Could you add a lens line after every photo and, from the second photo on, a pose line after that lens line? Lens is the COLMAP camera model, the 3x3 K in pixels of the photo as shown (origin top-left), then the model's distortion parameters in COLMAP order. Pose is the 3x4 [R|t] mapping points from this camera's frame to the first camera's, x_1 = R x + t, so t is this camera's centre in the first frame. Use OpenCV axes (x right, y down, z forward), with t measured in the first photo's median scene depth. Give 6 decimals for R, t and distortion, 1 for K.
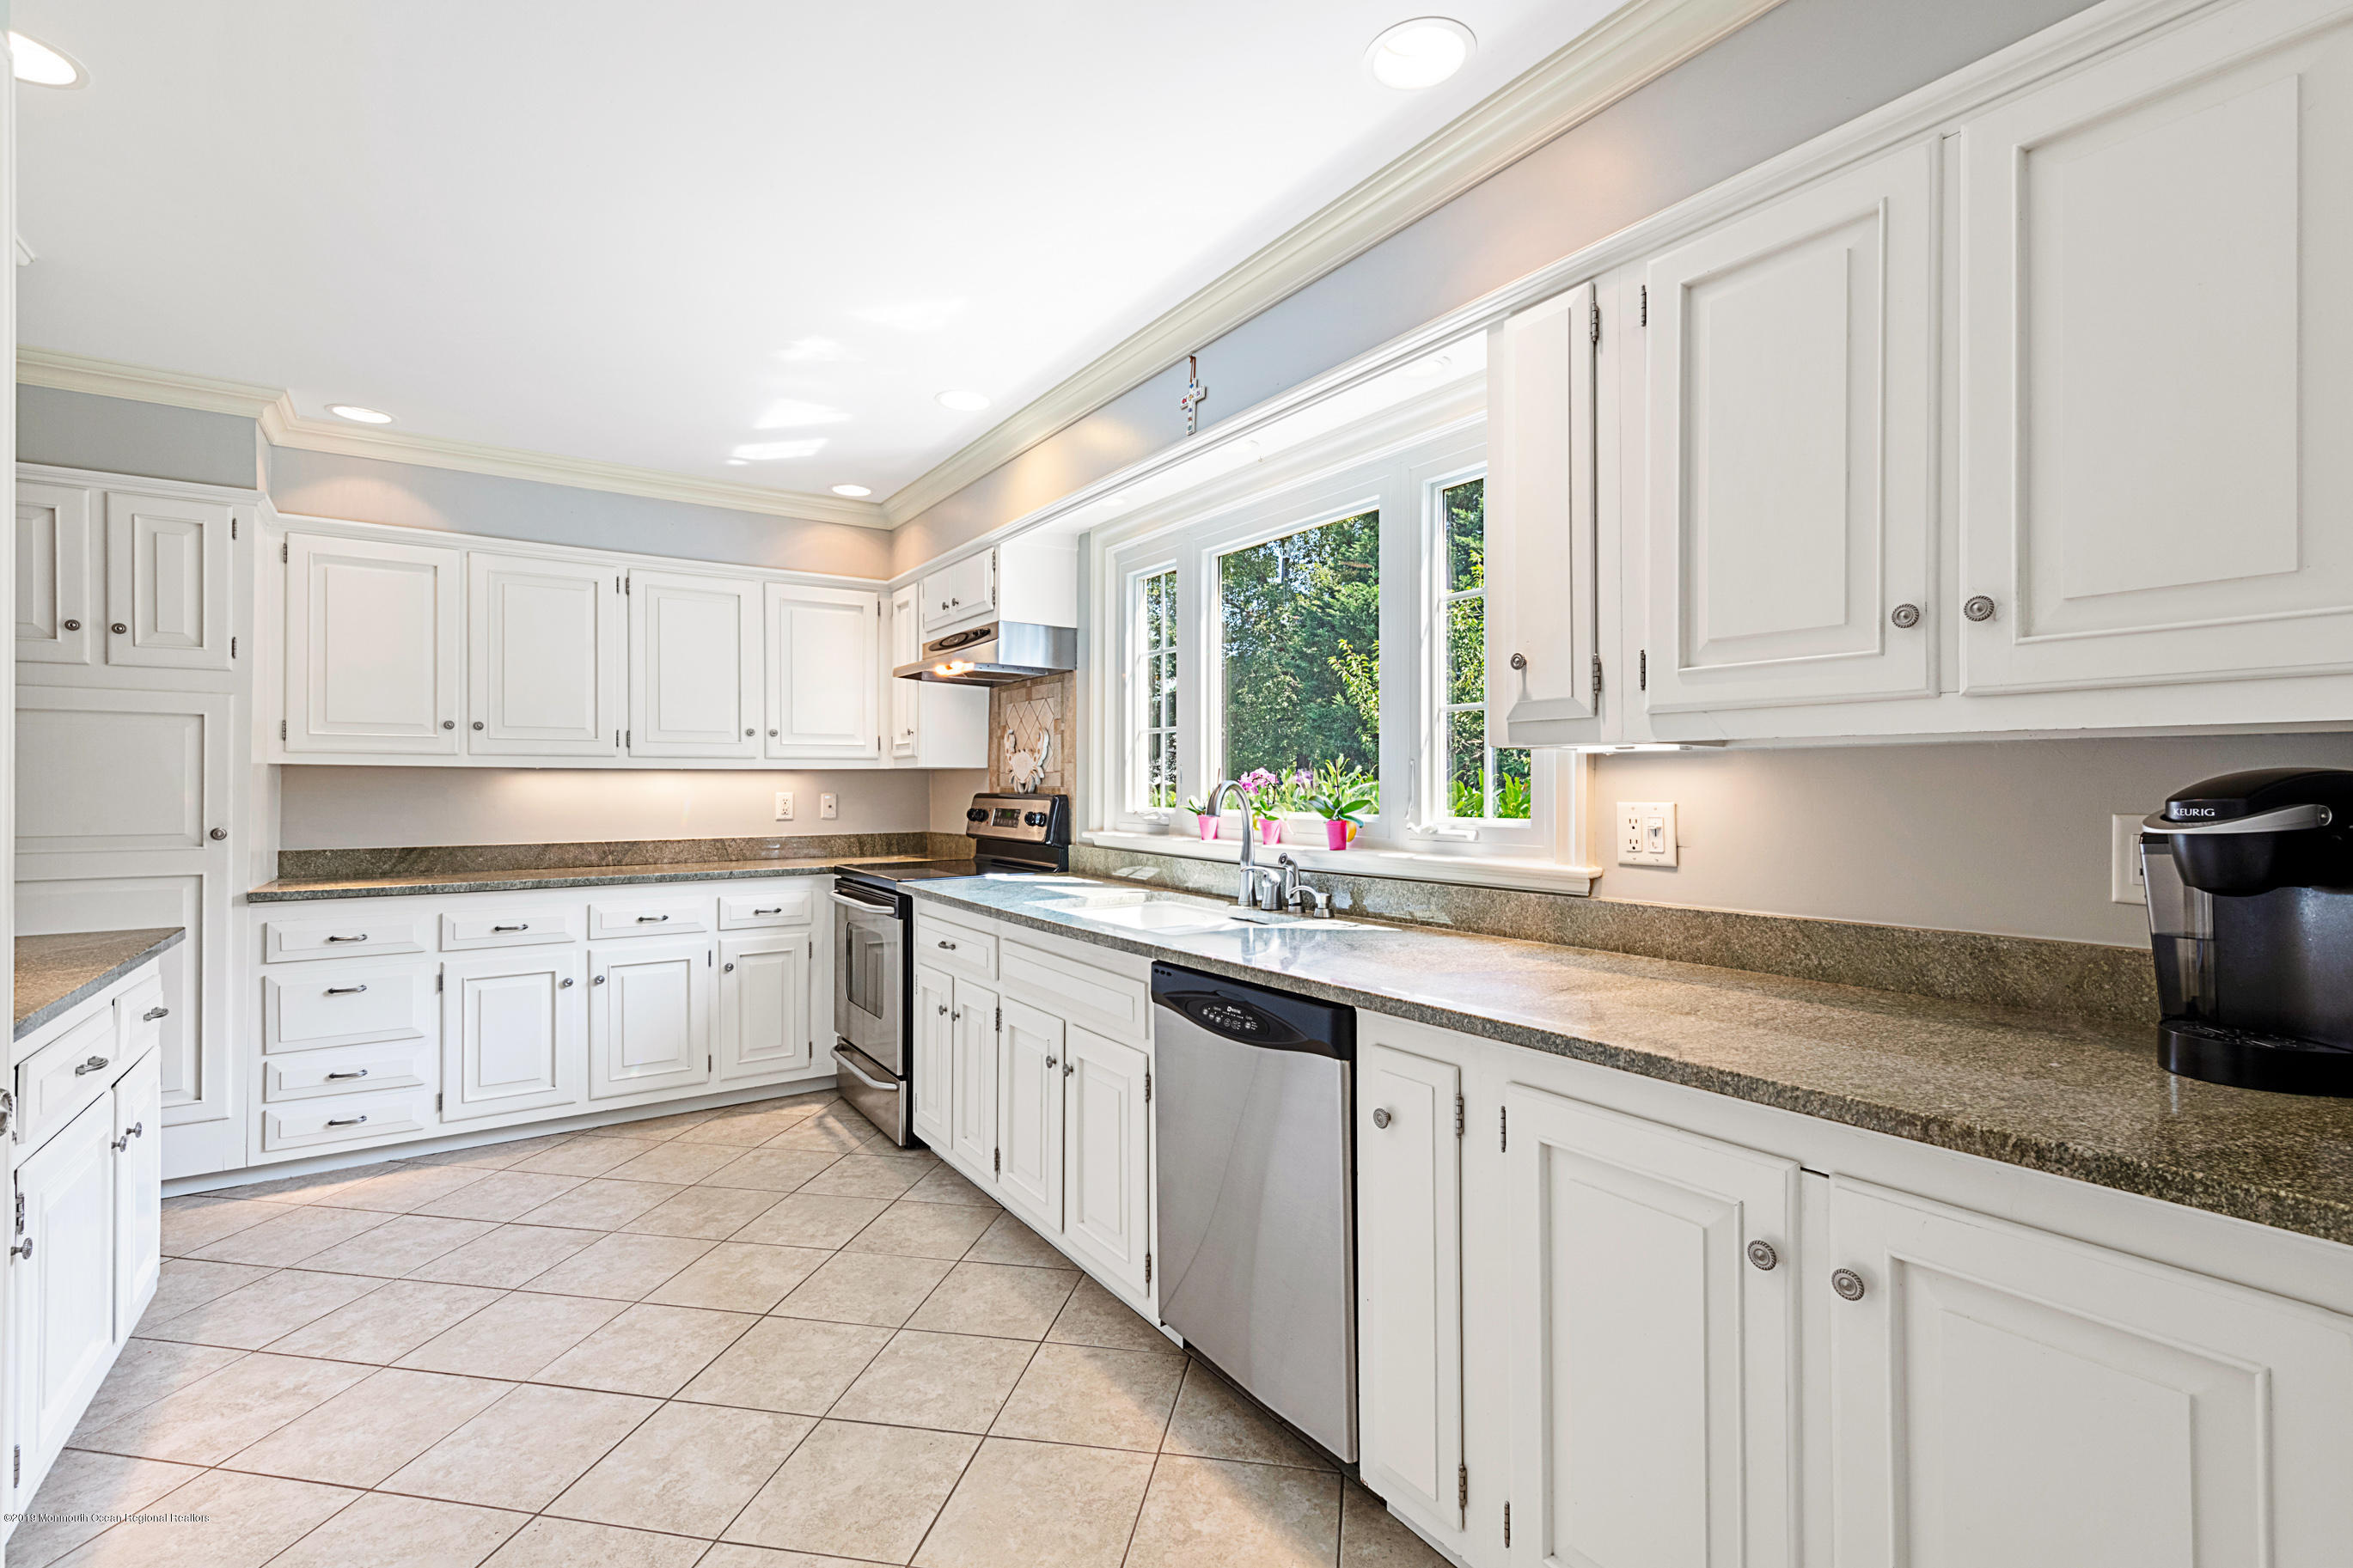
lens RADIAL K [[1045.6, 0, 1186.6], [0, 1045.6, 778.3], [0, 0, 1]] dist [0.002358, -0.000043]
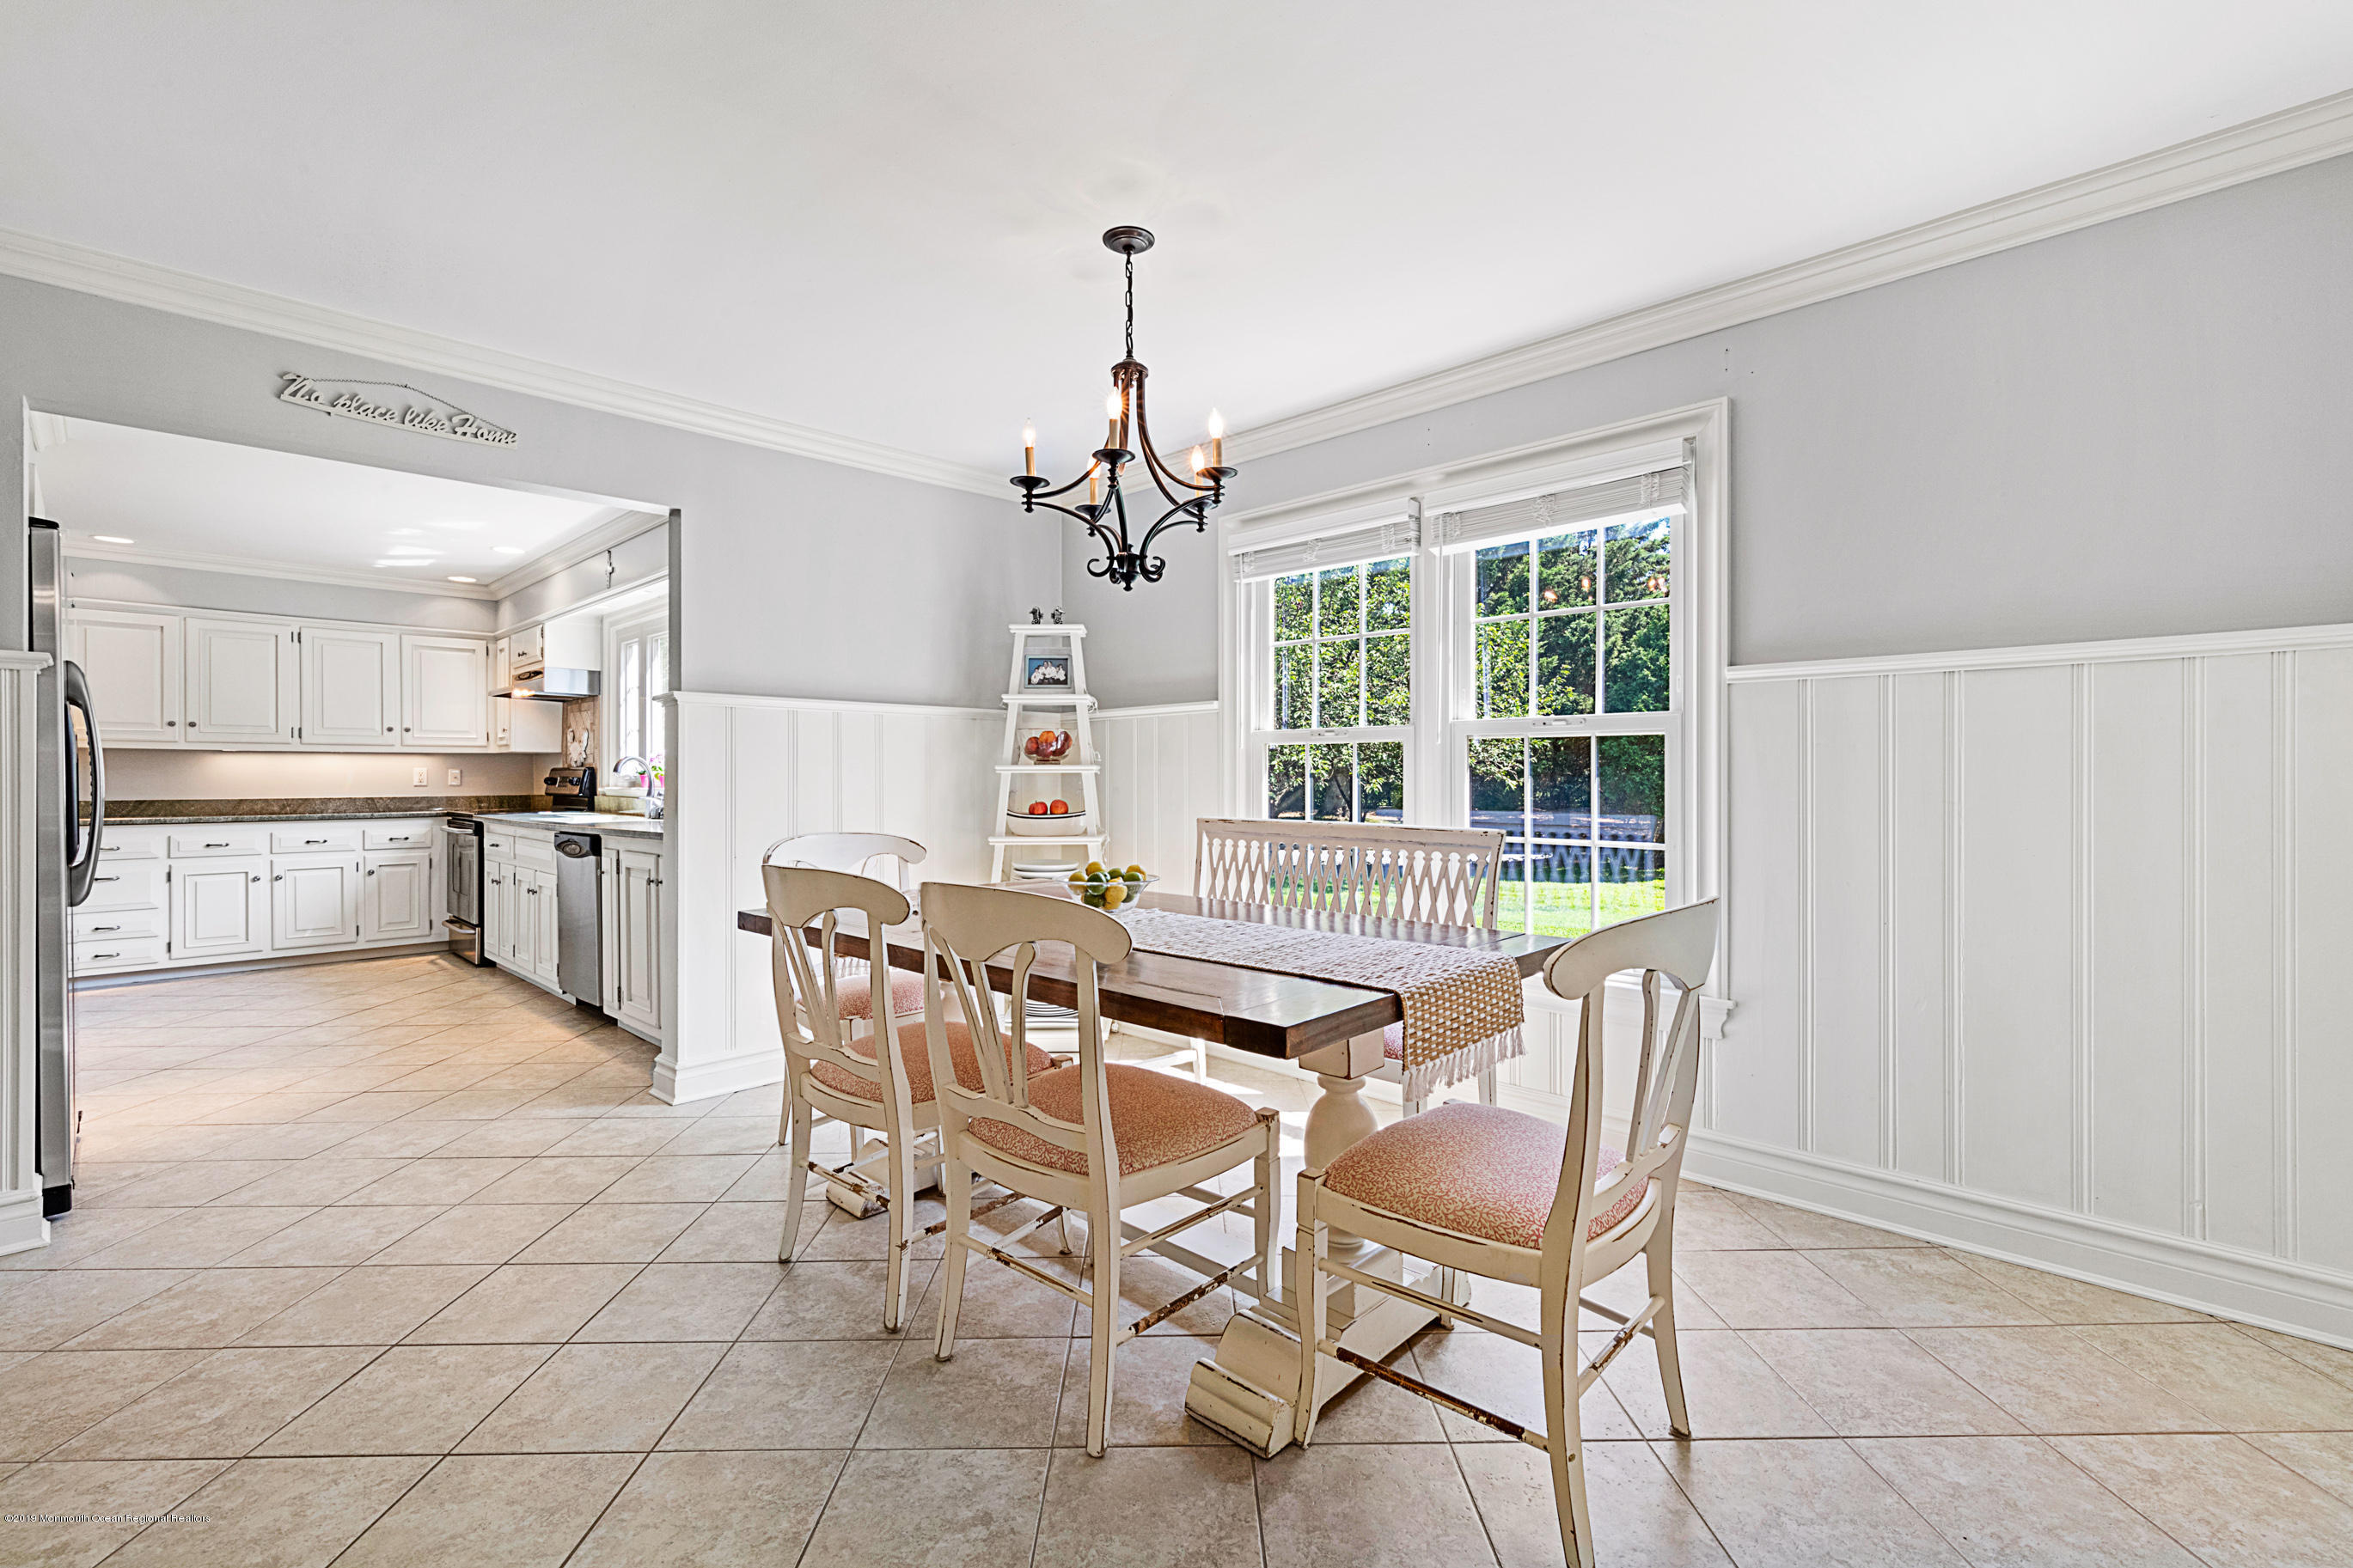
lens RADIAL K [[1004.9, 0, 1177.1], [0, 1004.9, 772.2], [0, 0, 1]] dist [0.000895, -0.000222]
pose [[0.978376, -0.001368, 0.206830, 0.536505], [0.001420, 0.999999, -0.000105, 0.028661], [-0.206829, 0.000396, 0.978377, -0.911763]]
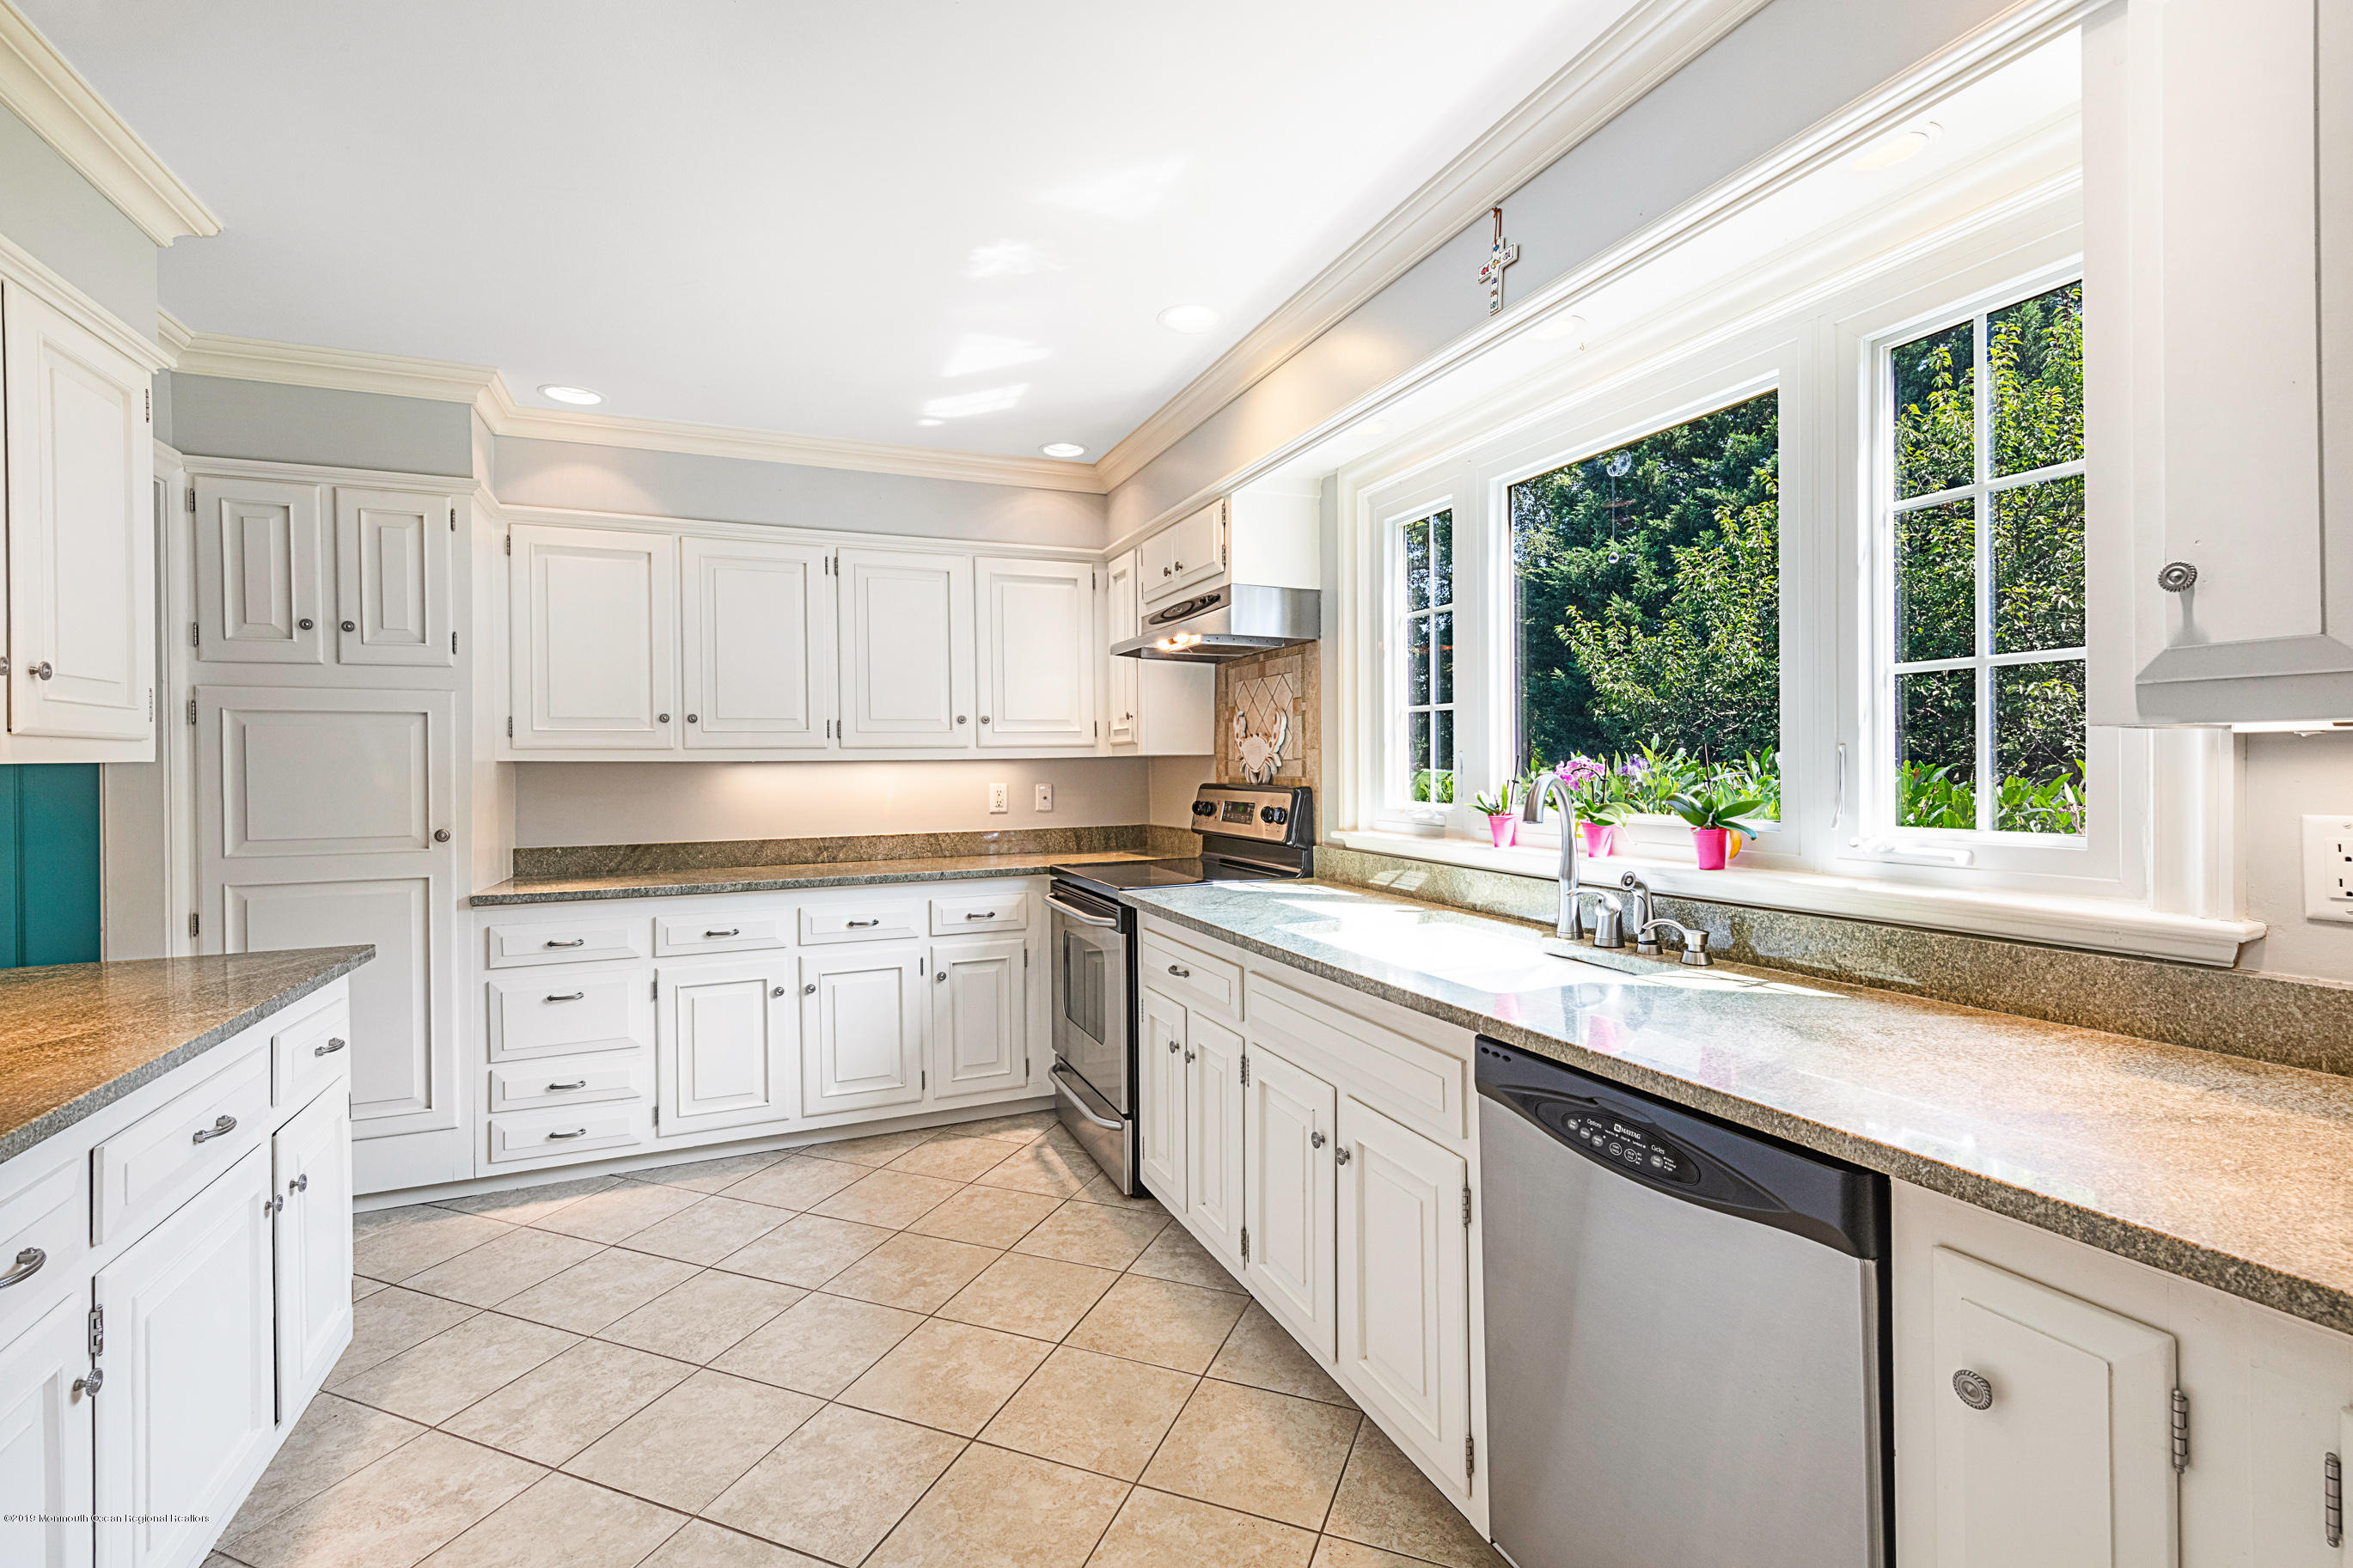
lens RADIAL K [[1038.2, 0, 1181.8], [0, 1038.2, 761.6], [0, 0, 1]] dist [0.001104, 0.000092]
pose [[0.980028, -0.010266, -0.198593, -0.054578], [0.011145, 0.999932, 0.003309, -0.009477], [0.198546, -0.005457, 0.980076, 0.170370]]
